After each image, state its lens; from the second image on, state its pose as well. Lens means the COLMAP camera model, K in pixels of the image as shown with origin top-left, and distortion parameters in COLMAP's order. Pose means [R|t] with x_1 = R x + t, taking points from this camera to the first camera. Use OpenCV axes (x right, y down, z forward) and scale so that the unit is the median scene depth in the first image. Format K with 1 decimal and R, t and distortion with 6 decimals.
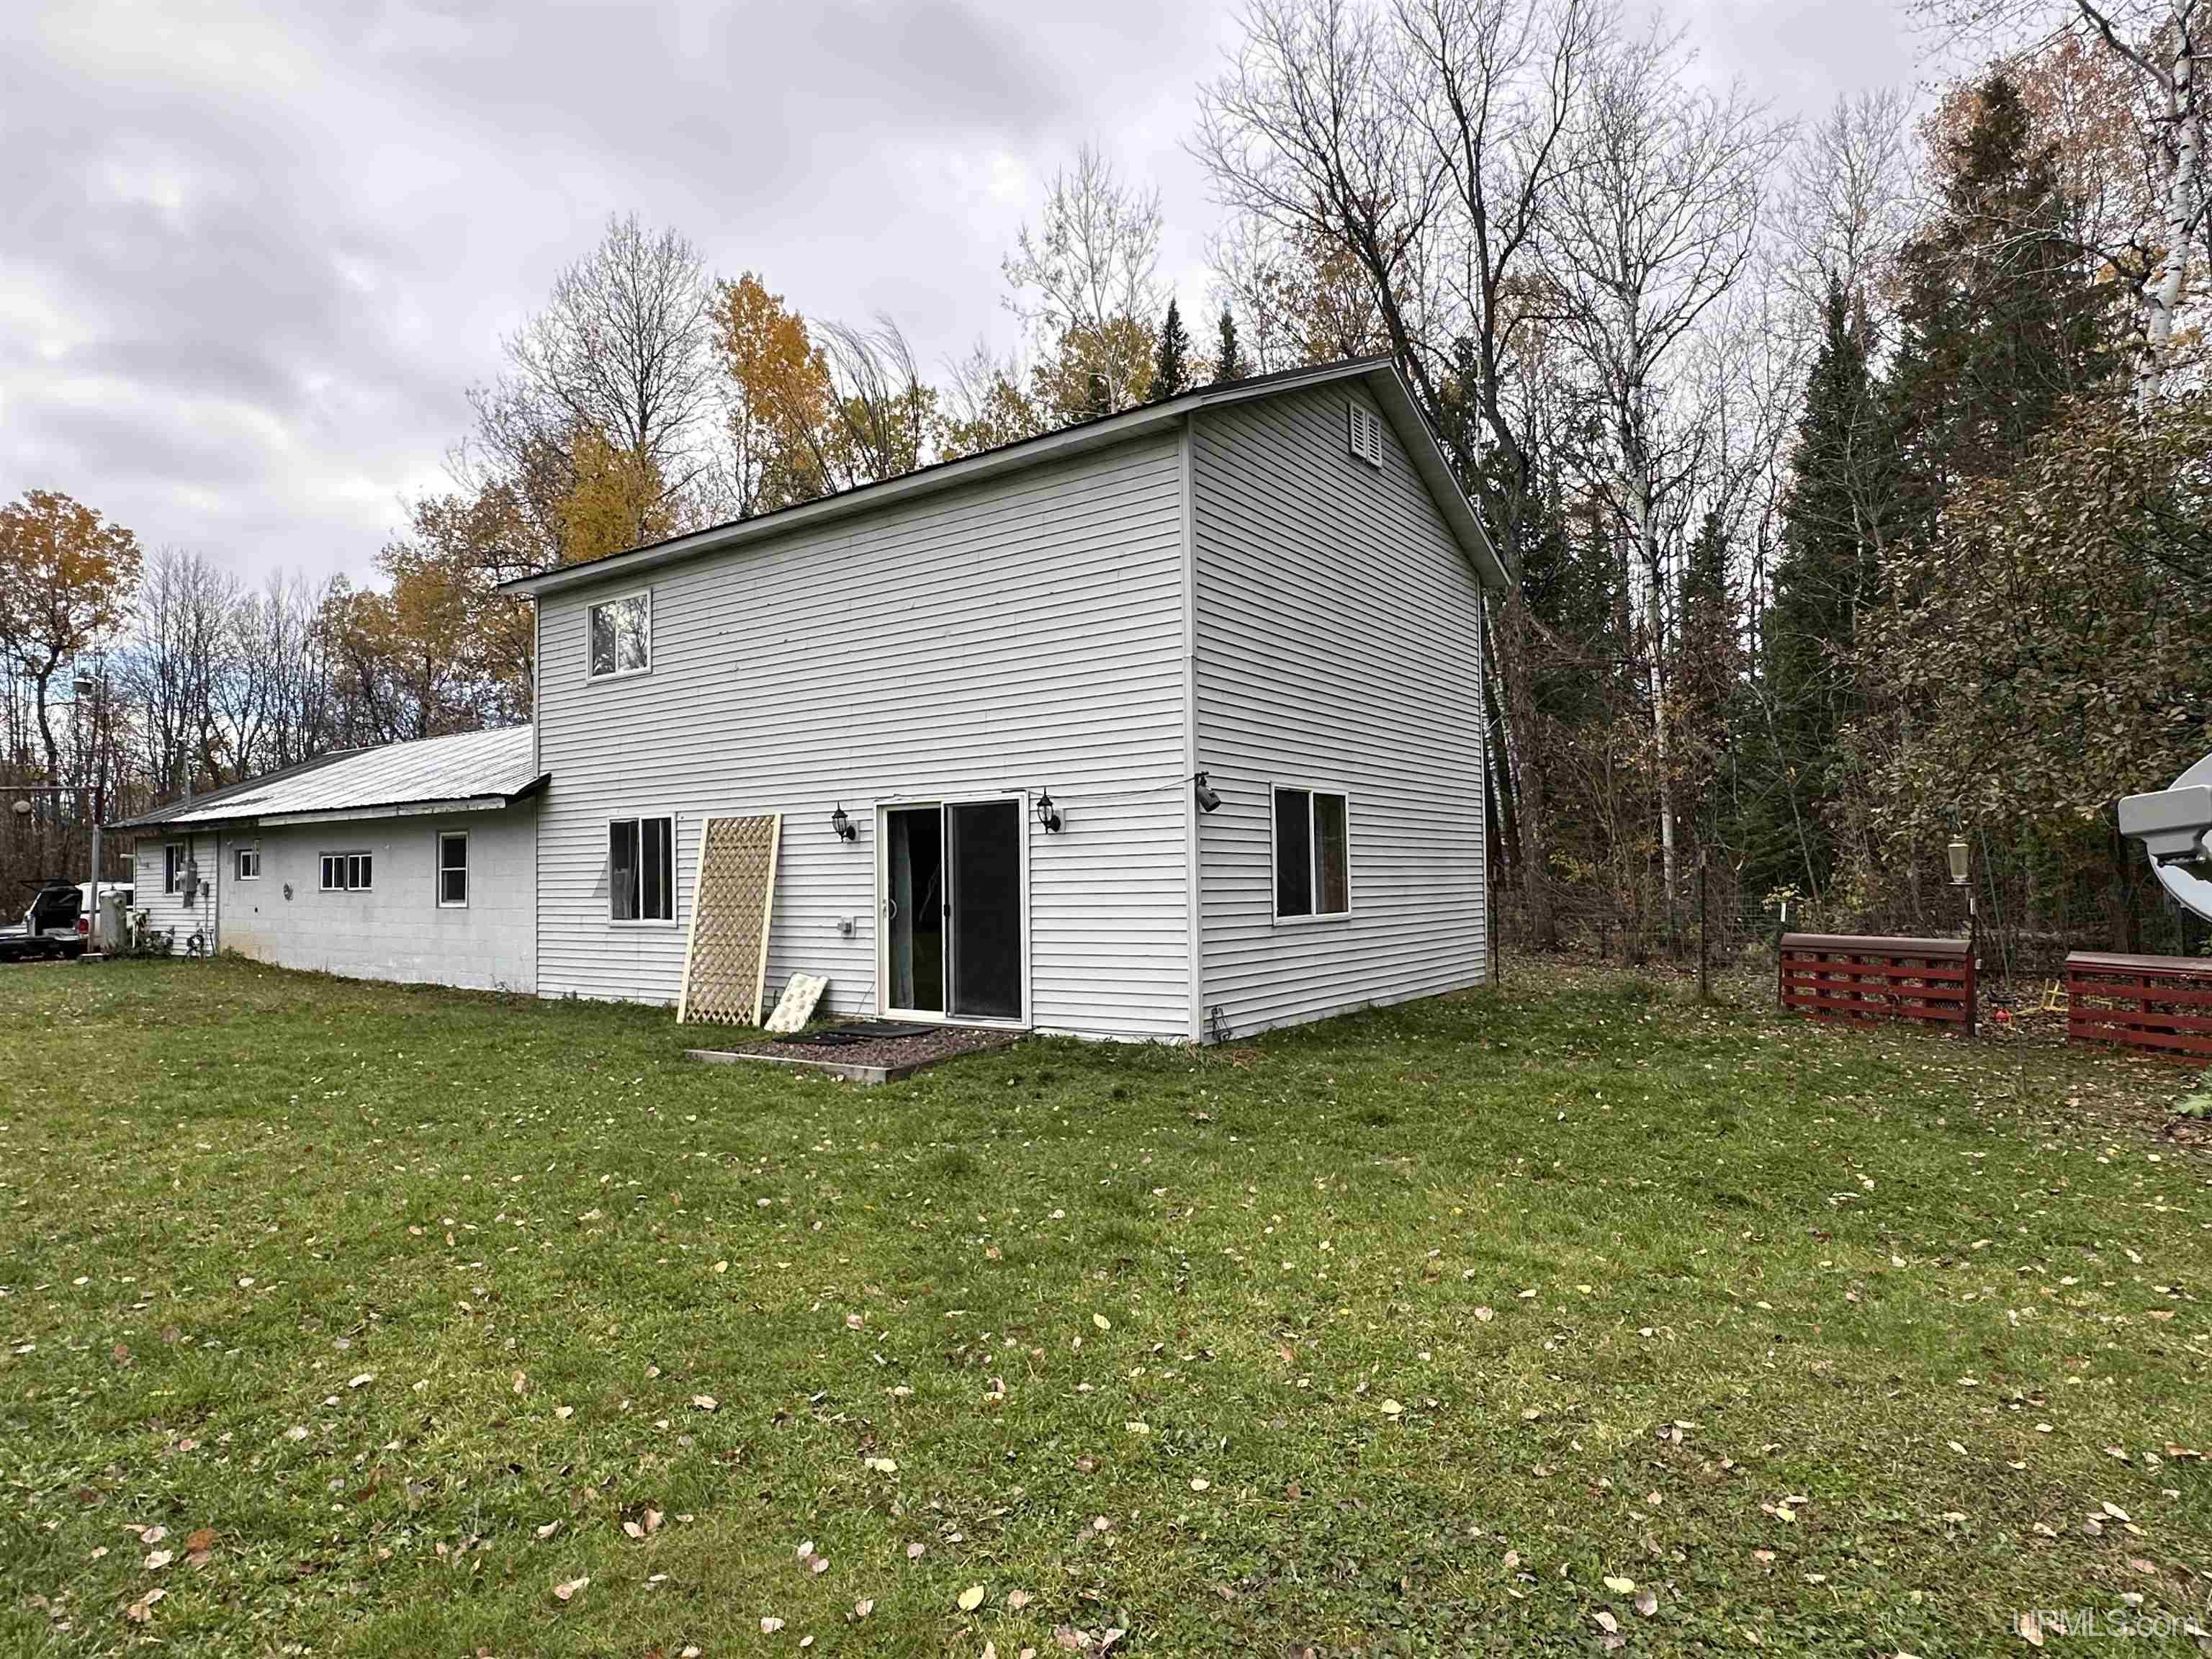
lens RADIAL K [[1262.2, 0, 1106.9], [0, 1262.2, 826.9], [0, 0, 1]] dist [-0.009718, -0.000957]
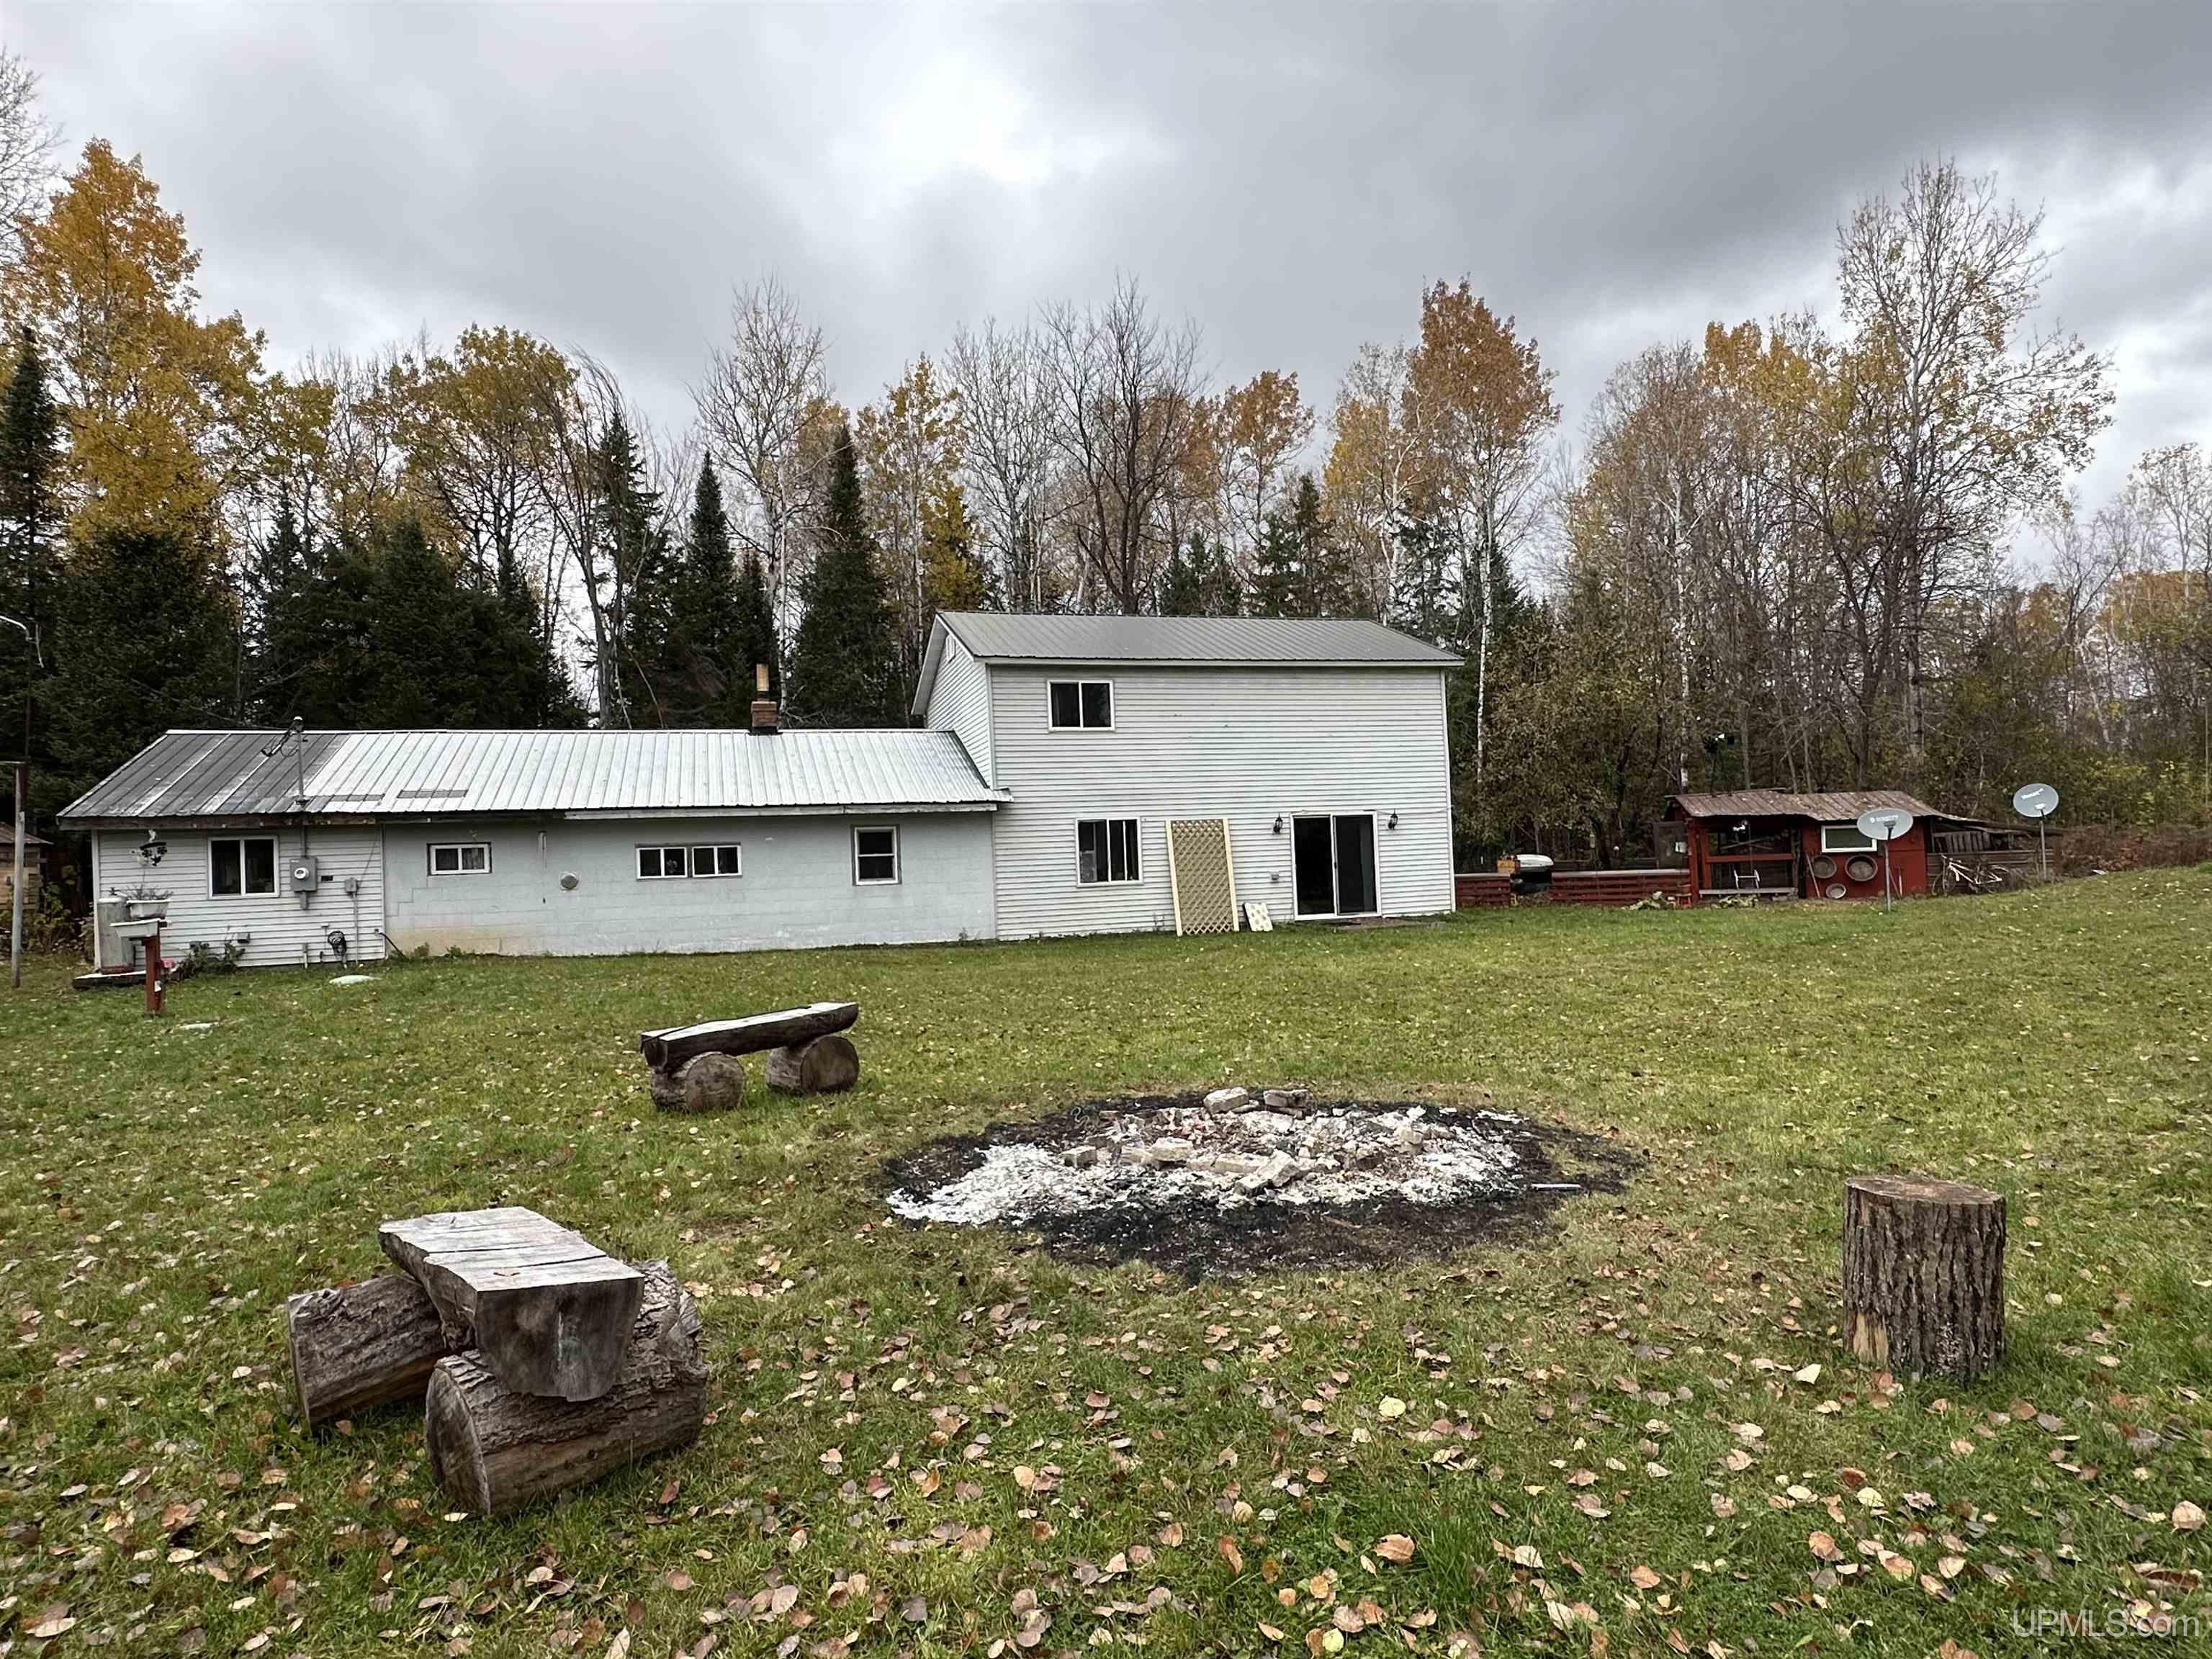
lens RADIAL K [[1262.2, 0, 1107.3], [0, 1262.2, 825.3], [0, 0, 1]] dist [-0.009718, -0.000957]
pose [[0.612756, 0.010095, 0.790208, -1.621245], [-0.004207, 0.999946, -0.009512, 0.015767], [-0.790261, 0.002504, 0.612765, -0.000785]]
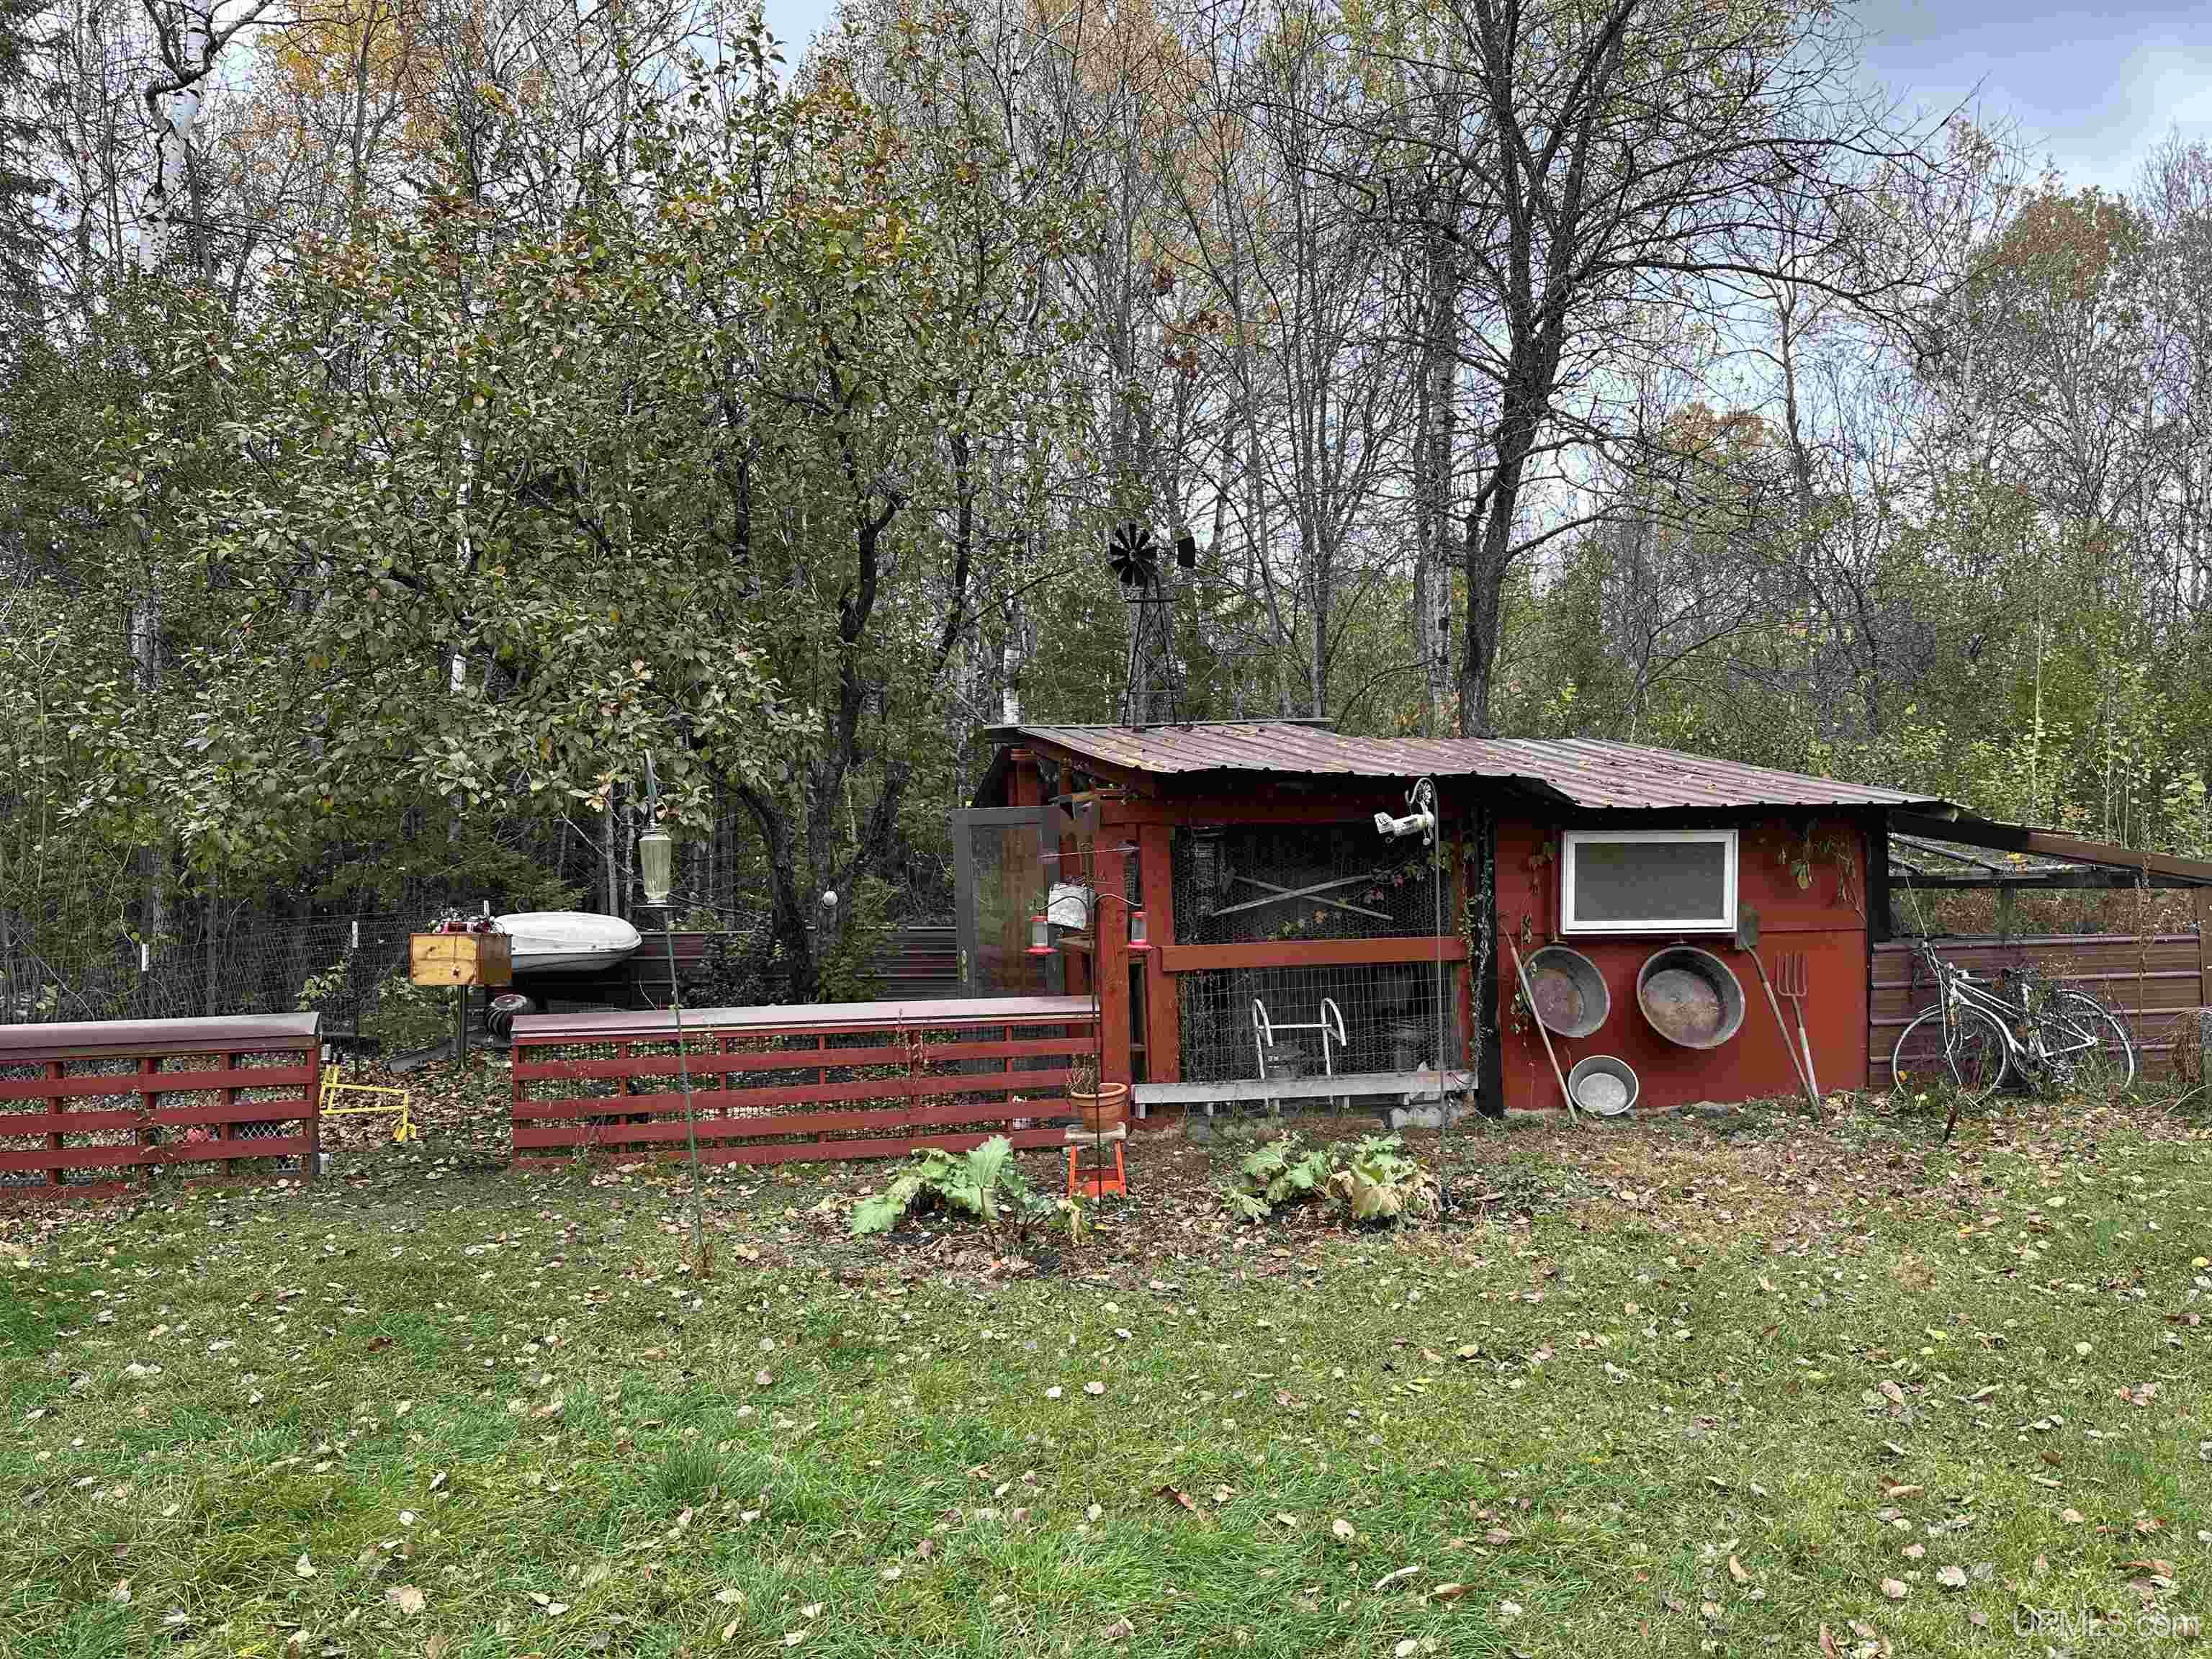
lens RADIAL K [[1573.2, 0, 1095.7], [0, 1573.2, 831.9], [0, 0, 1]] dist [0.002147, -0.002778]
pose [[0.118398, 0.030315, 0.992503, -0.003119], [-0.027829, 0.999243, -0.027202, 0.016790], [-0.992576, -0.024400, 0.119152, 0.441540]]
